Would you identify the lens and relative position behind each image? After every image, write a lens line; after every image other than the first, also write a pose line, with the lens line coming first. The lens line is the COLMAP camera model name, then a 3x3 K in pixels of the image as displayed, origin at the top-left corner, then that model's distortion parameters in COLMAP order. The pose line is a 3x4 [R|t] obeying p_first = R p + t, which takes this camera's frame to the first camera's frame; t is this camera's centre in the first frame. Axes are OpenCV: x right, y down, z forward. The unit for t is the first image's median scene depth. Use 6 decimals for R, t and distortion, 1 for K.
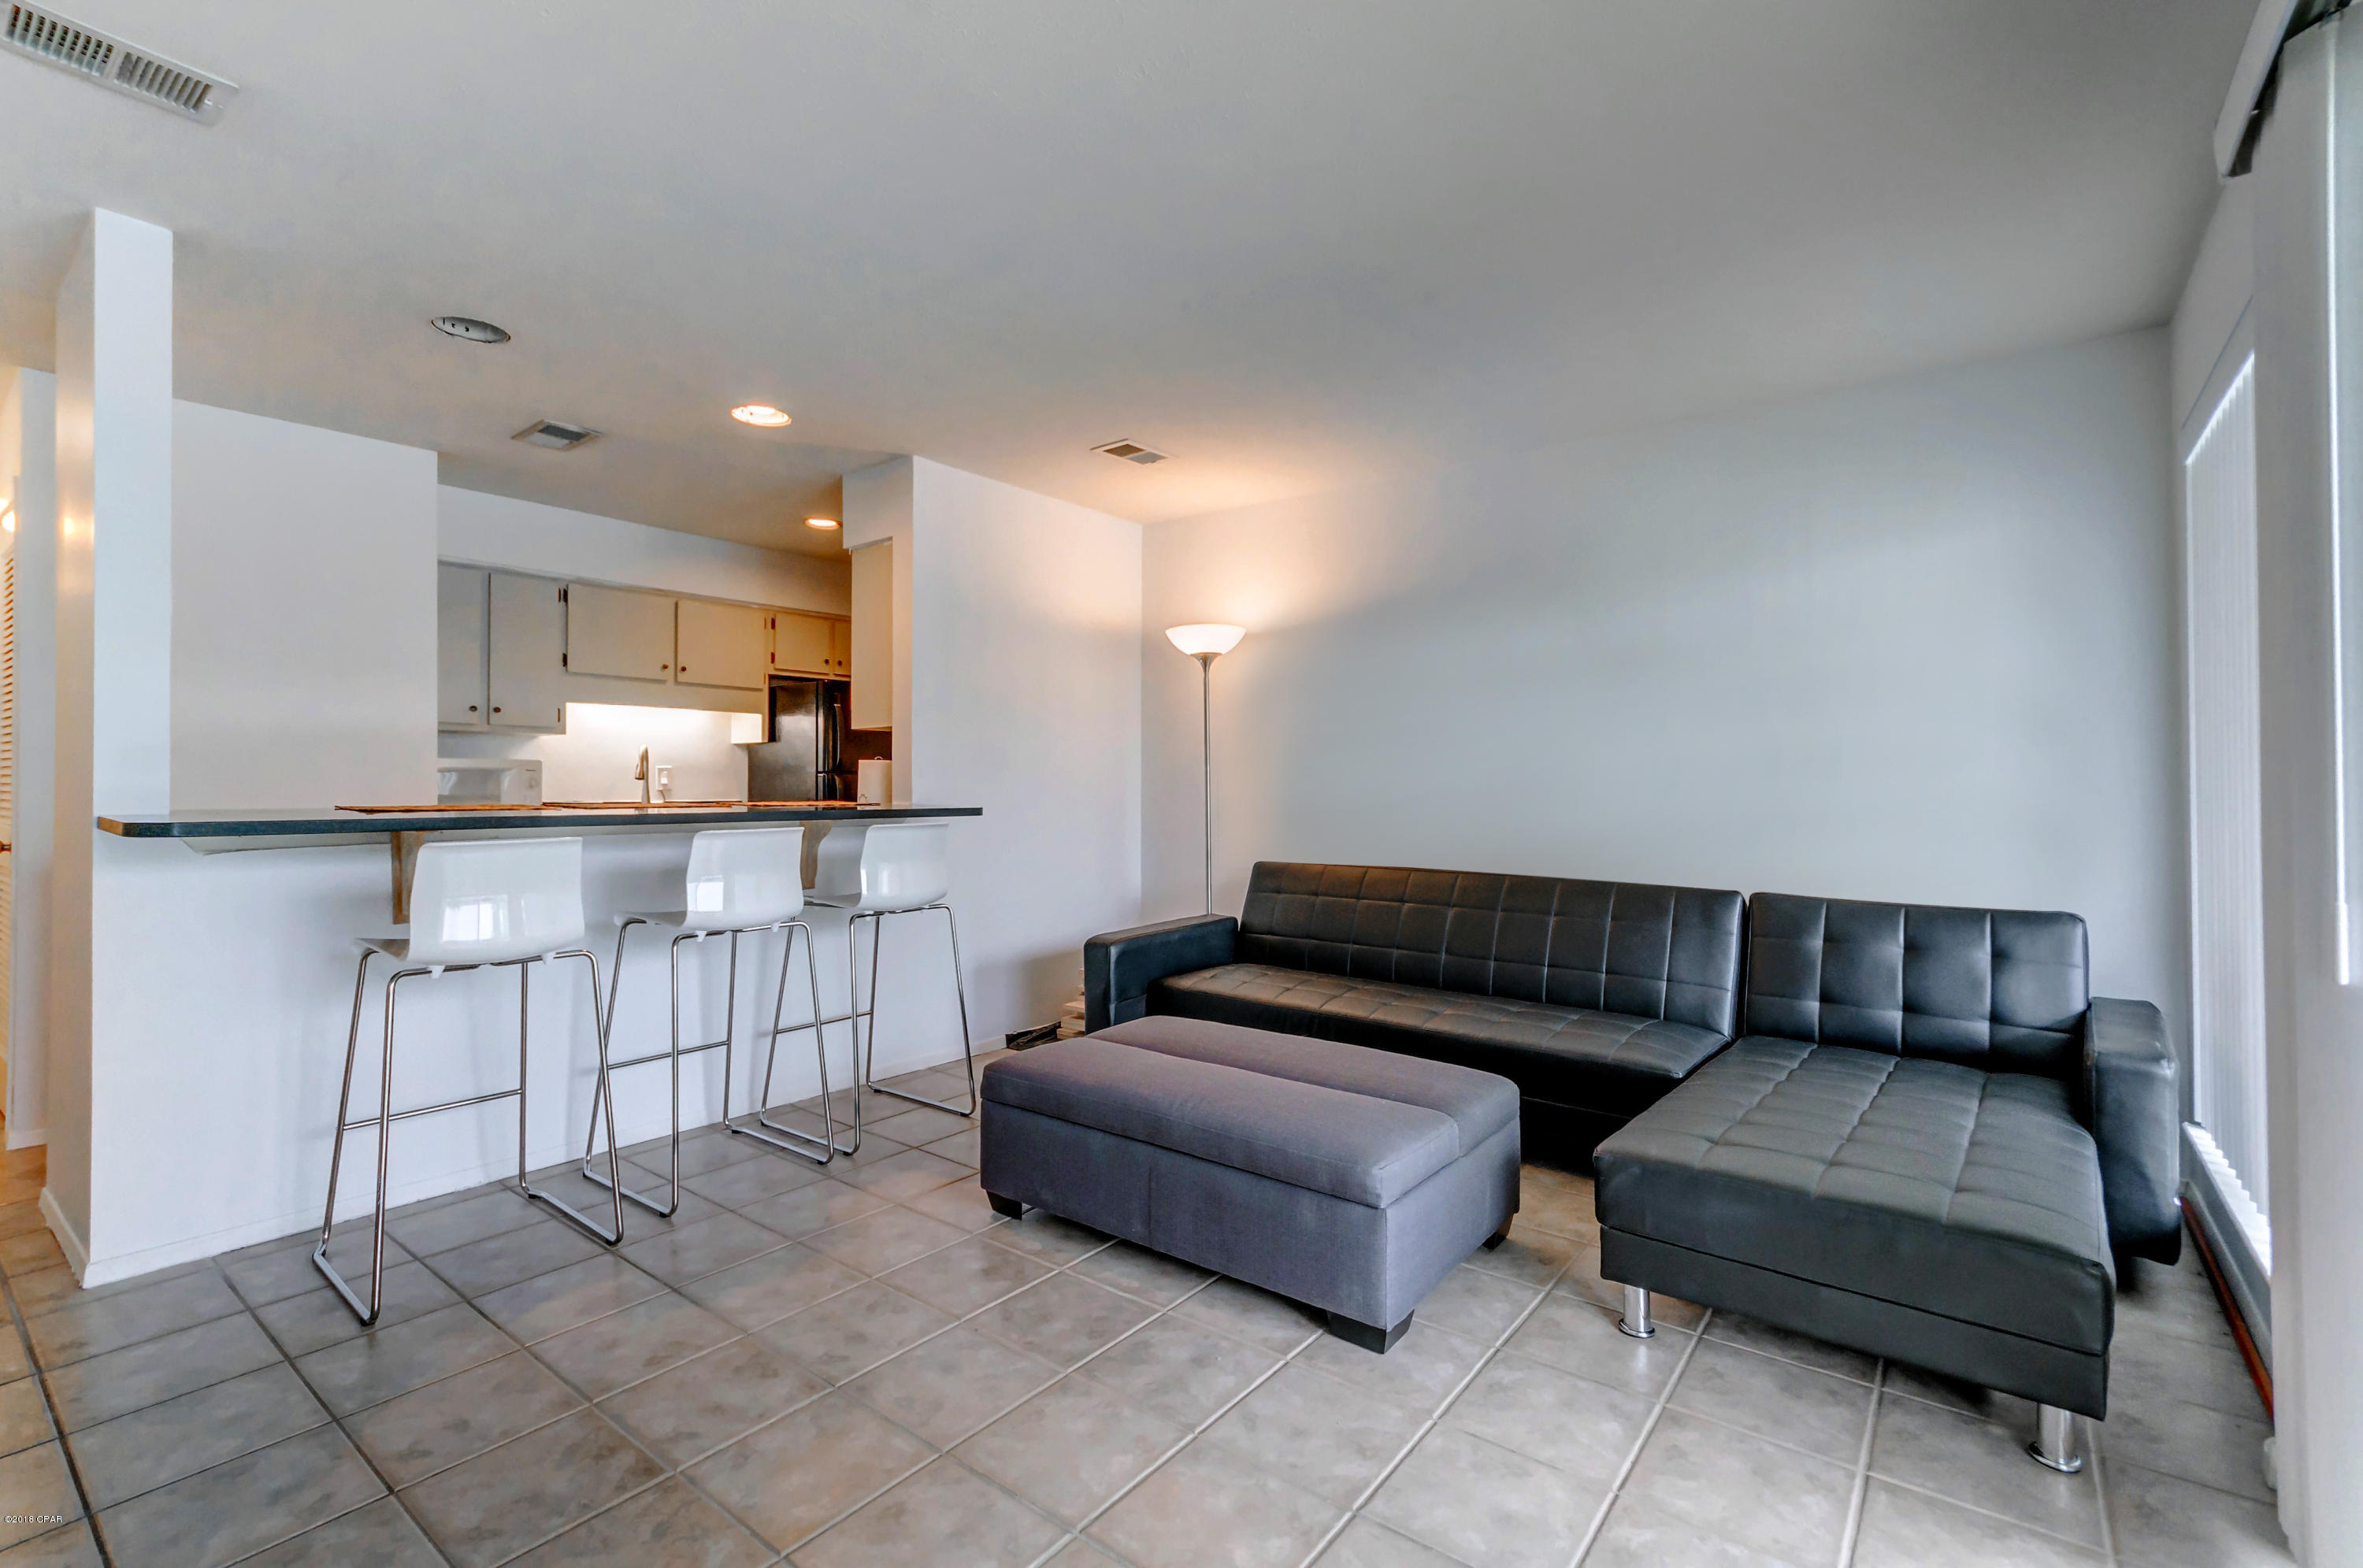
lens RADIAL K [[1049.3, 0, 1146.9], [0, 1049.3, 775.4], [0, 0, 1]] dist [-0.000419, -0.000458]
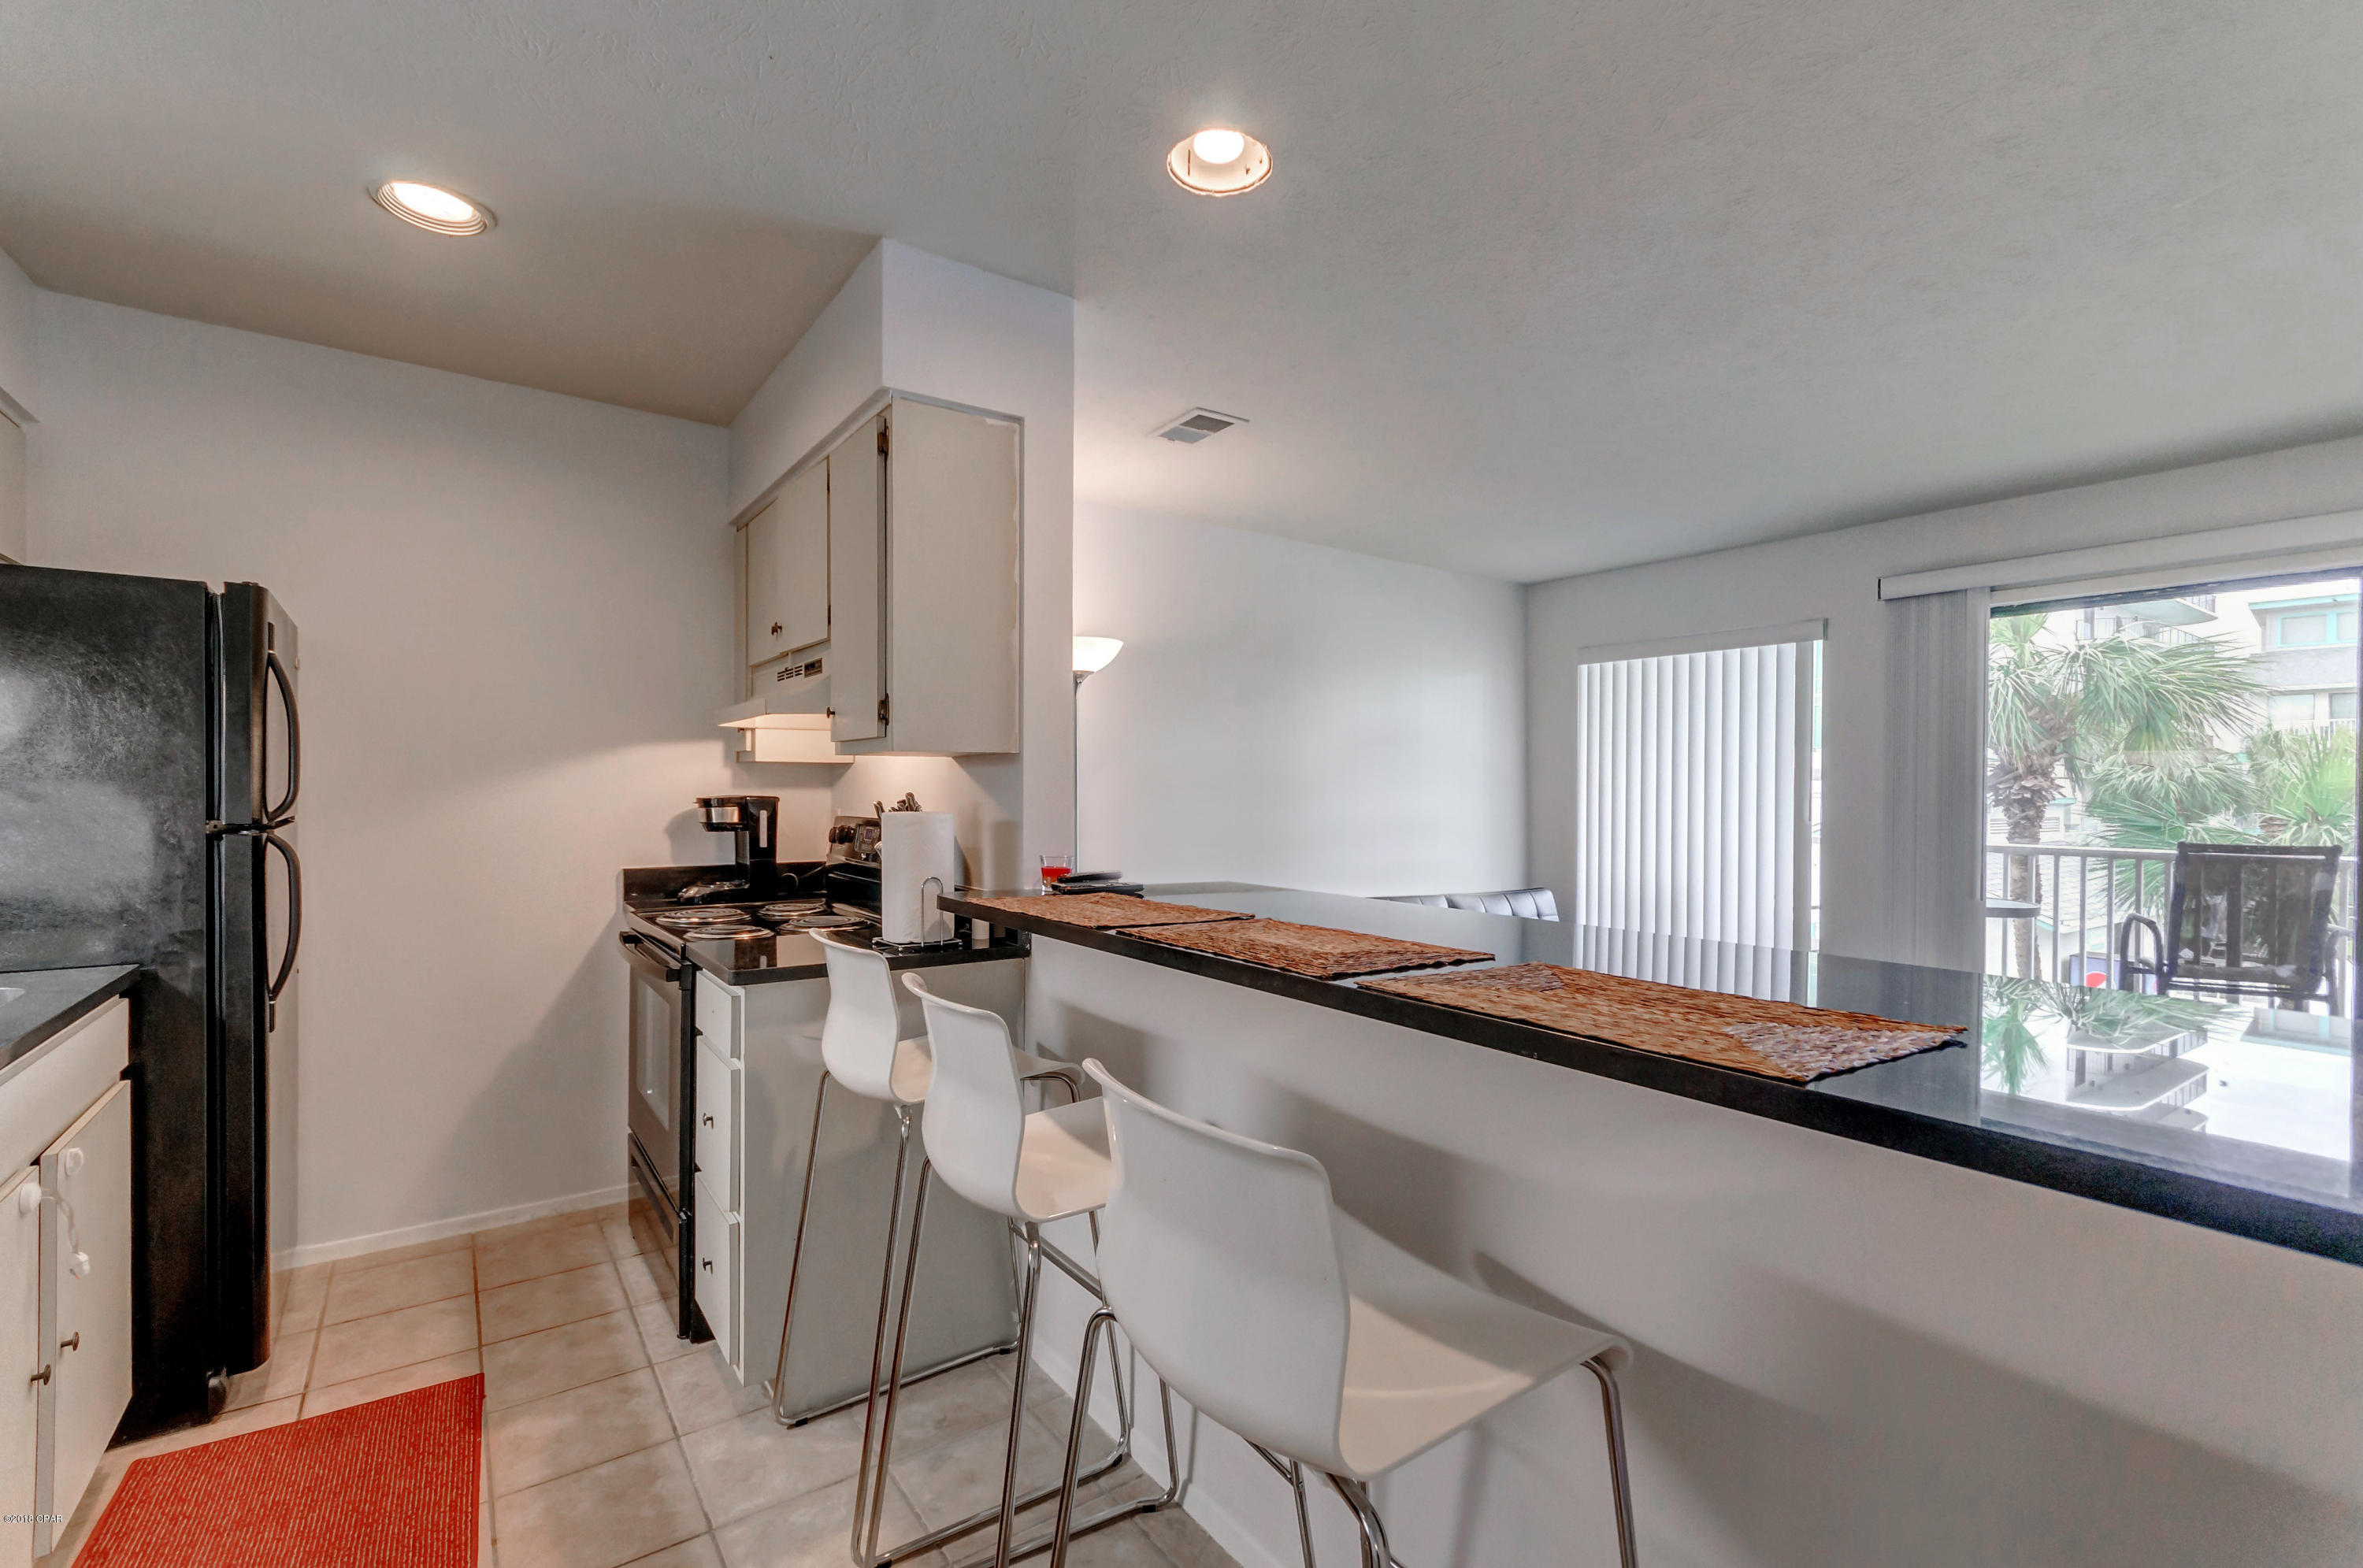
lens RADIAL K [[1043.5, 0, 1166.1], [0, 1043.5, 801.8], [0, 0, 1]] dist [0.000916, -0.000380]
pose [[0.276557, -0.010870, 0.960936, -1.249396], [-0.009463, 0.999857, 0.014033, -0.054678], [-0.960951, -0.012974, 0.276414, 1.260410]]
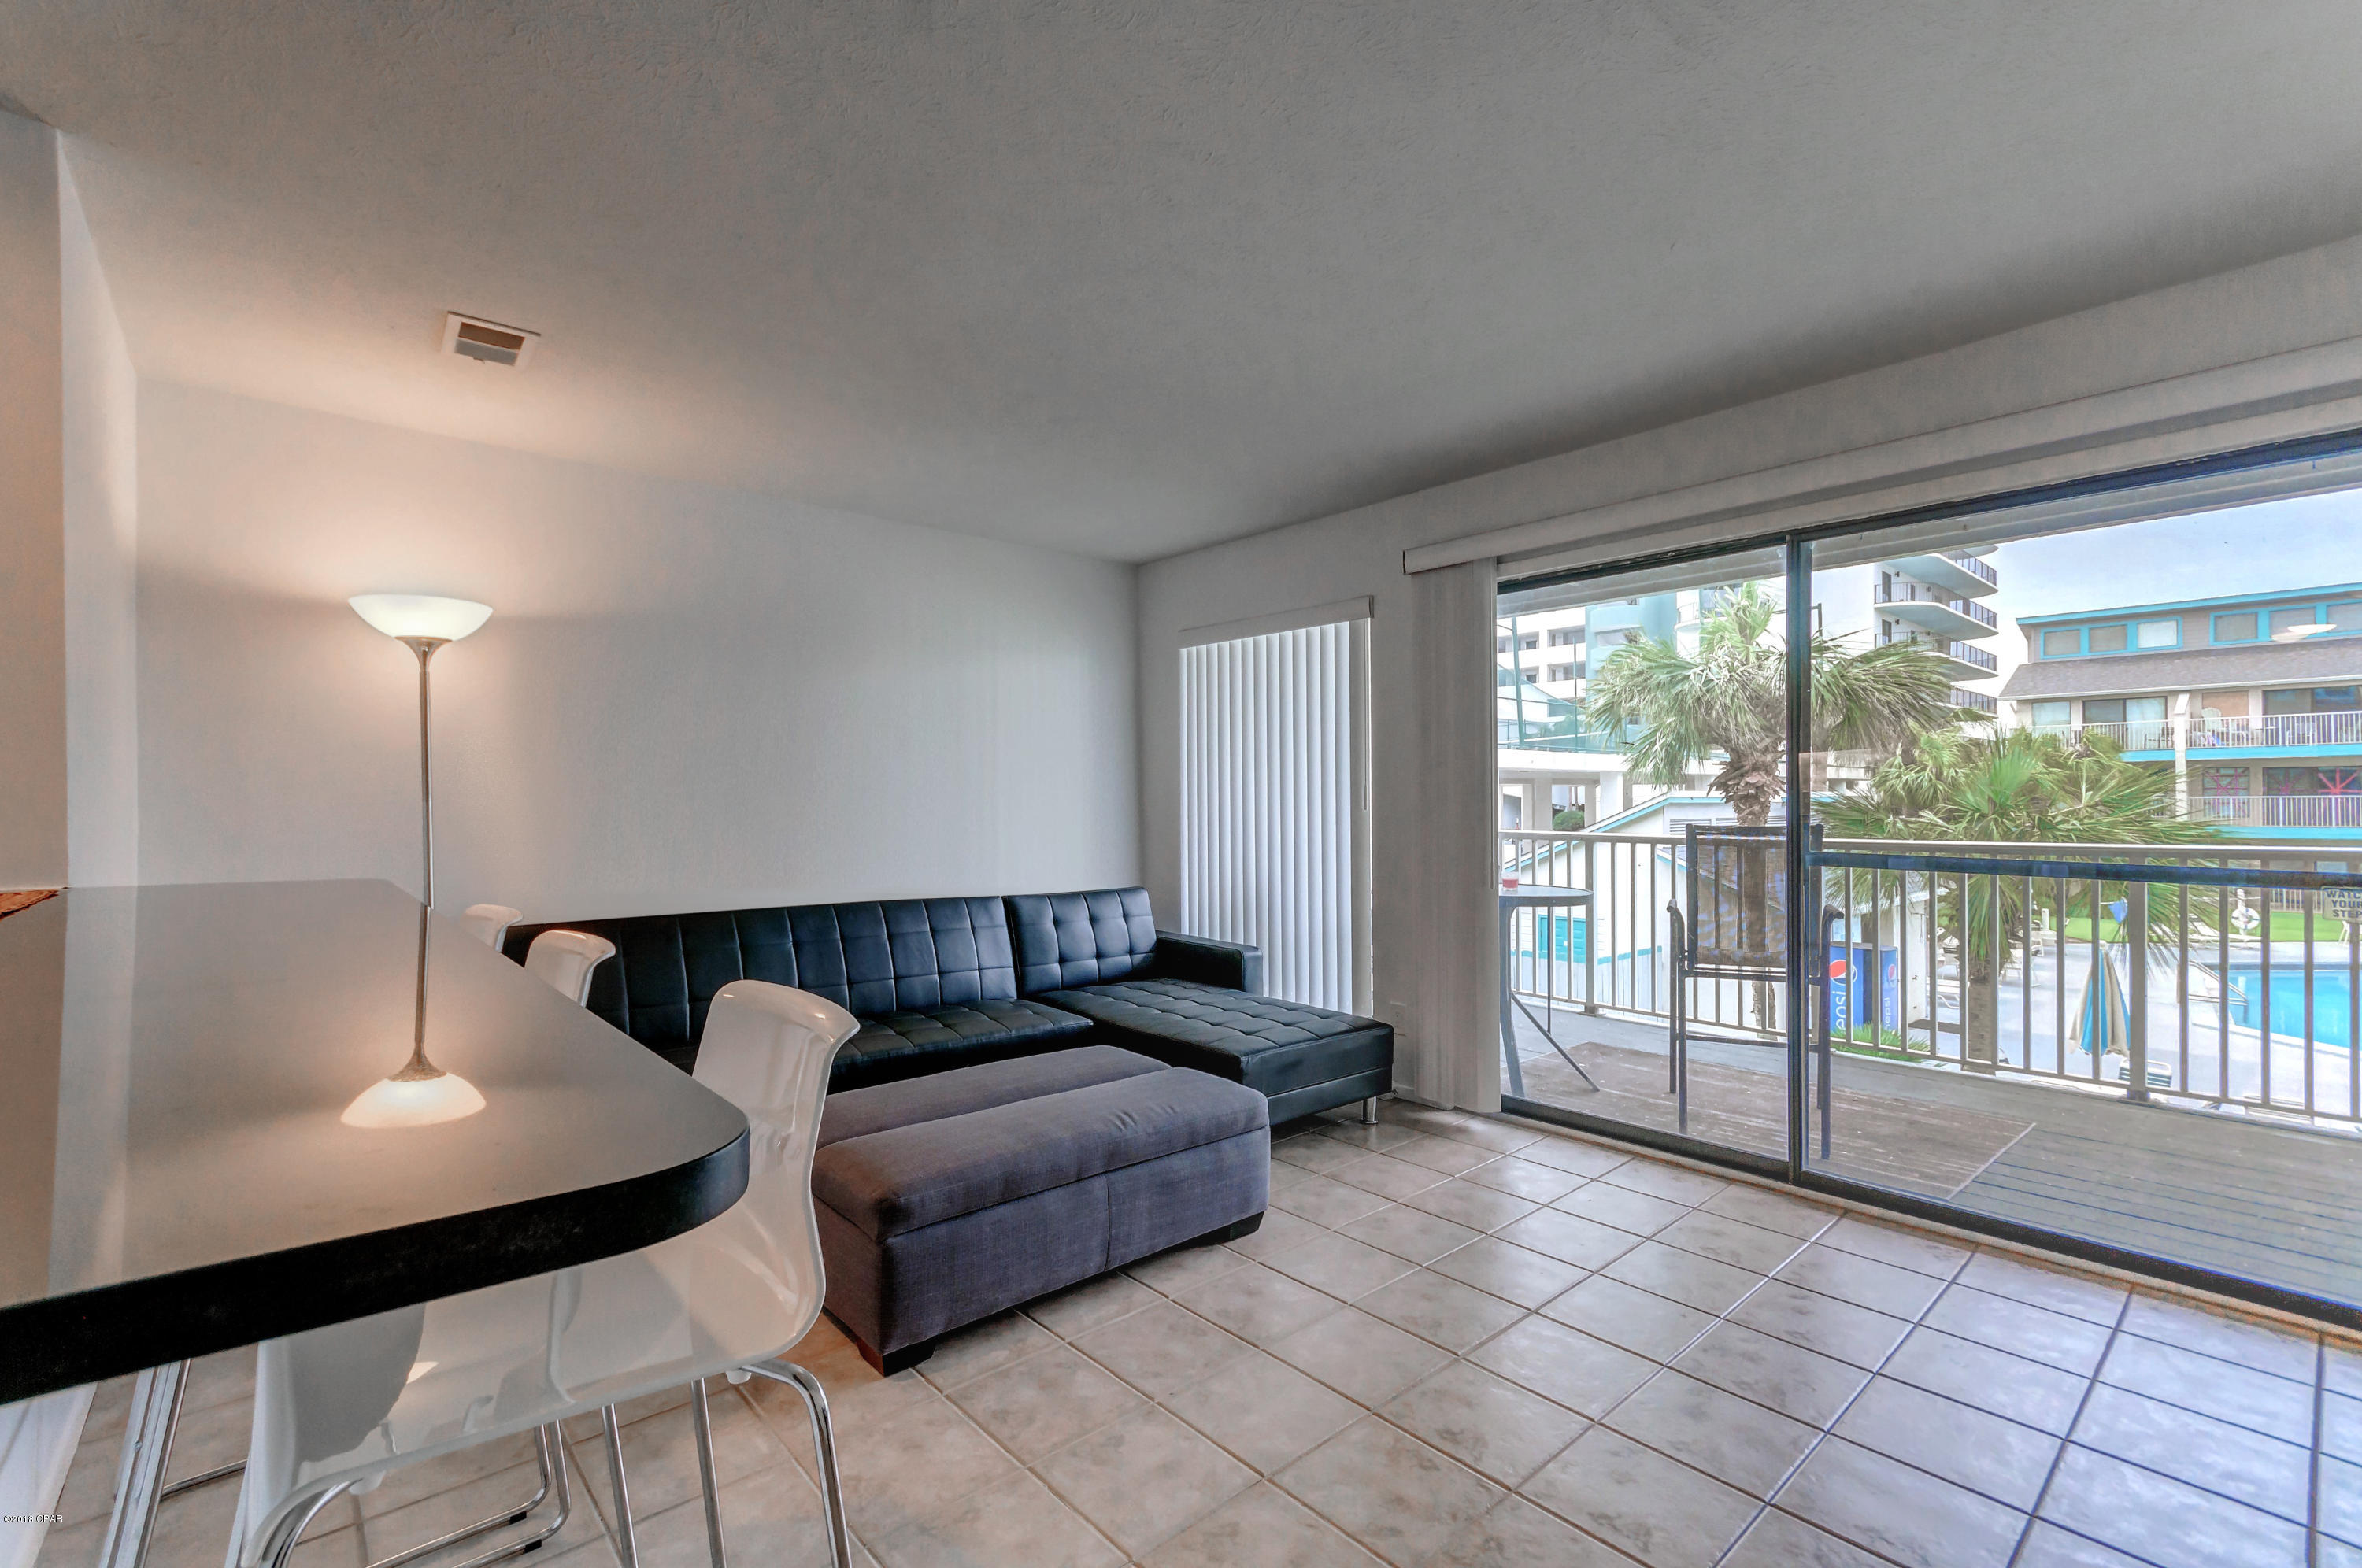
lens RADIAL K [[1043.0, 0, 1165.6], [0, 1043.0, 801.8], [0, 0, 1]] dist [0.000916, -0.000380]
pose [[0.177953, -0.005105, 0.984026, -0.955815], [-0.003539, 0.999977, 0.005828, -0.025767], [-0.984033, -0.004520, 0.177930, 0.712747]]
